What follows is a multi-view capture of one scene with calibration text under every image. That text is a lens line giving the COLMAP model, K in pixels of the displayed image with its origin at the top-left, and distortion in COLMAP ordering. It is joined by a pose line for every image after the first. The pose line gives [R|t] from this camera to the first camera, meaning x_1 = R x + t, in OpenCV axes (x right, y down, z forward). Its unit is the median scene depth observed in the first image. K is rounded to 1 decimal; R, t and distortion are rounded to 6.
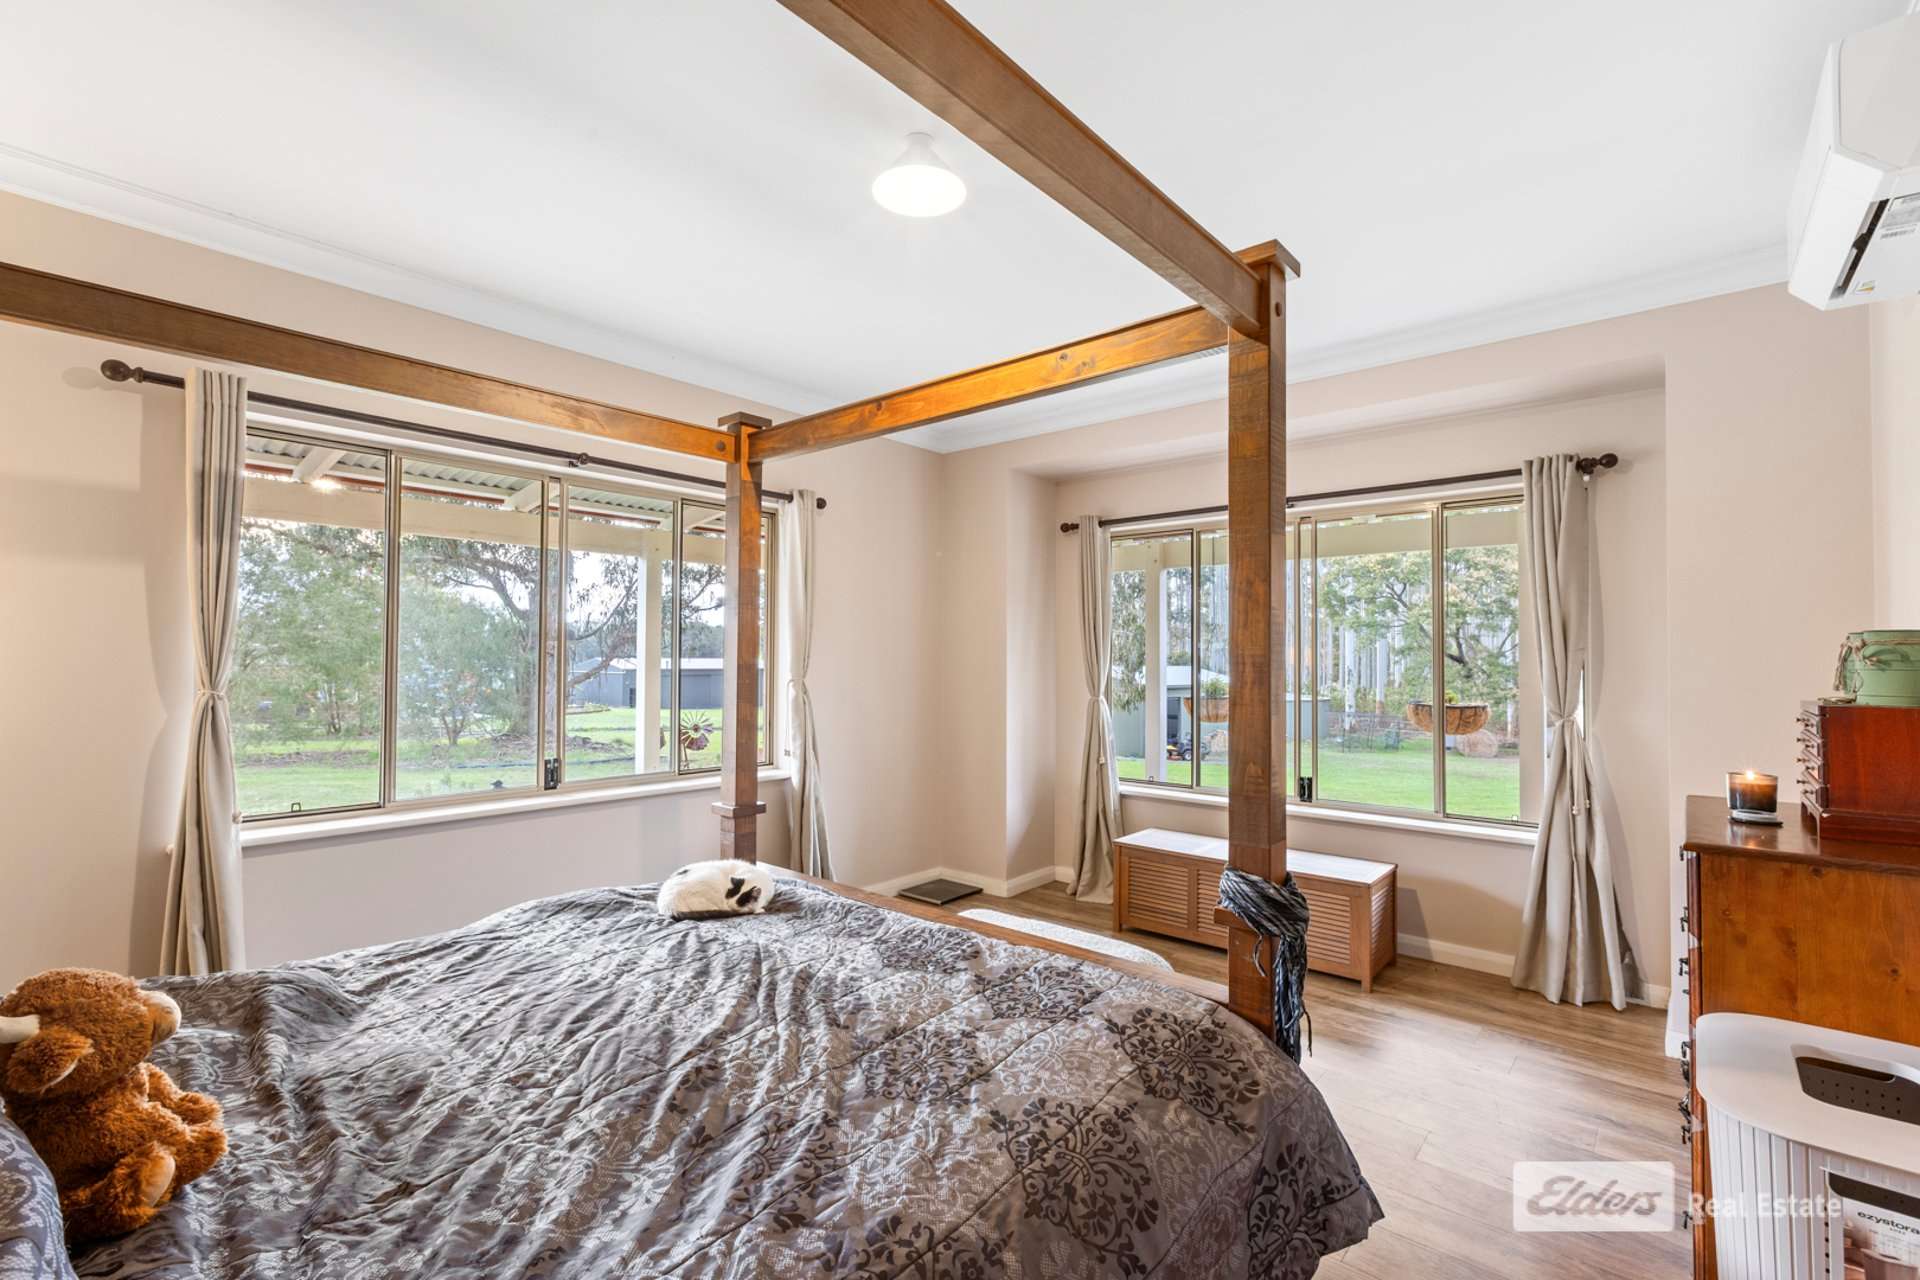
lens RADIAL K [[850.7, 0, 950.5], [0, 850.7, 629.4], [0, 0, 1]] dist [0.000178, -0.000210]
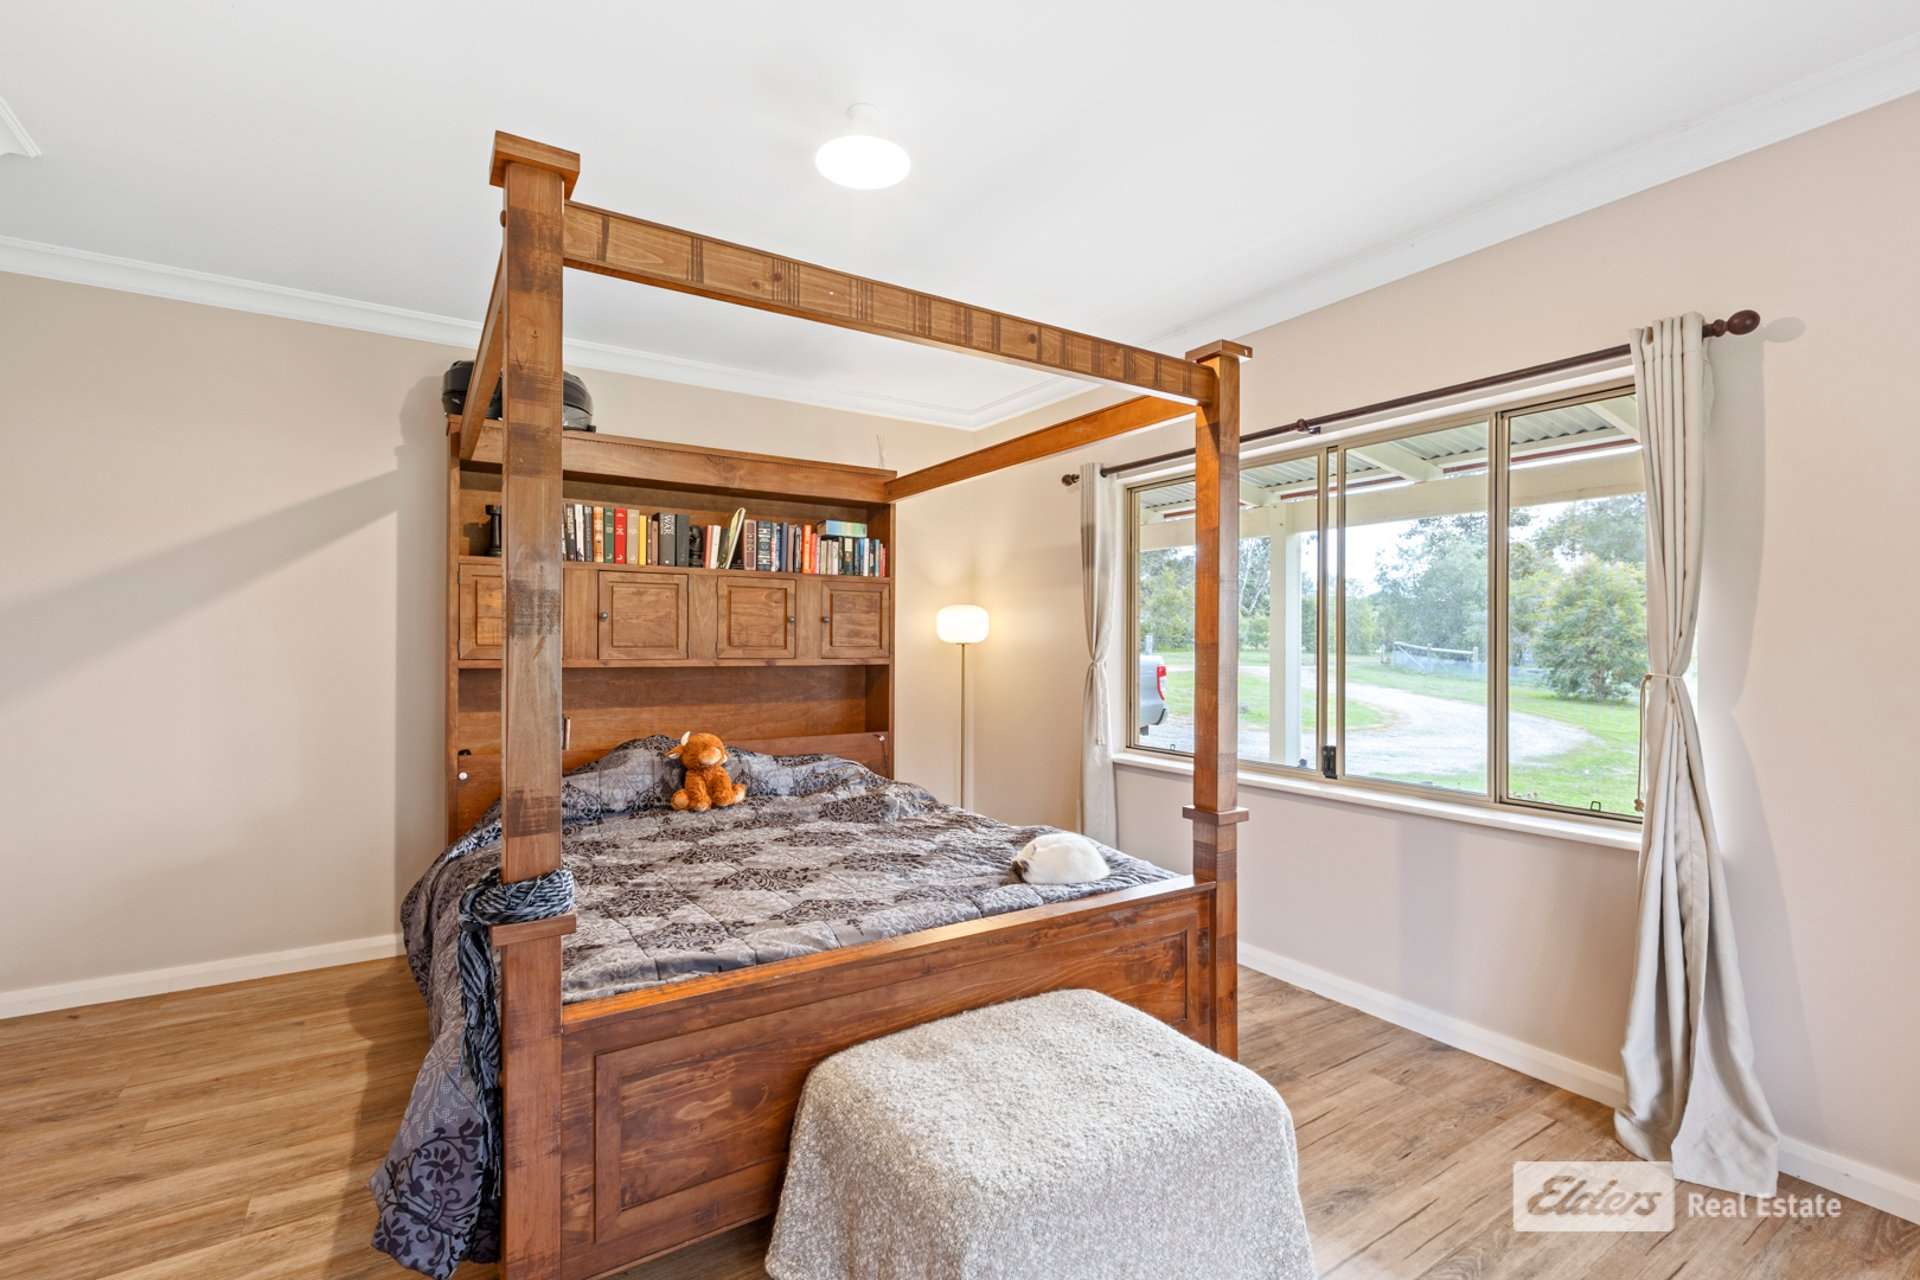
lens RADIAL K [[850.7, 0, 950.9], [0, 850.7, 645.3], [0, 0, 1]] dist [0.000178, -0.000210]
pose [[-0.284891, -0.005804, -0.958542, 0.872340], [0.010981, 0.999896, -0.009318, 0.068020], [0.958497, -0.013180, -0.284798, 1.386839]]
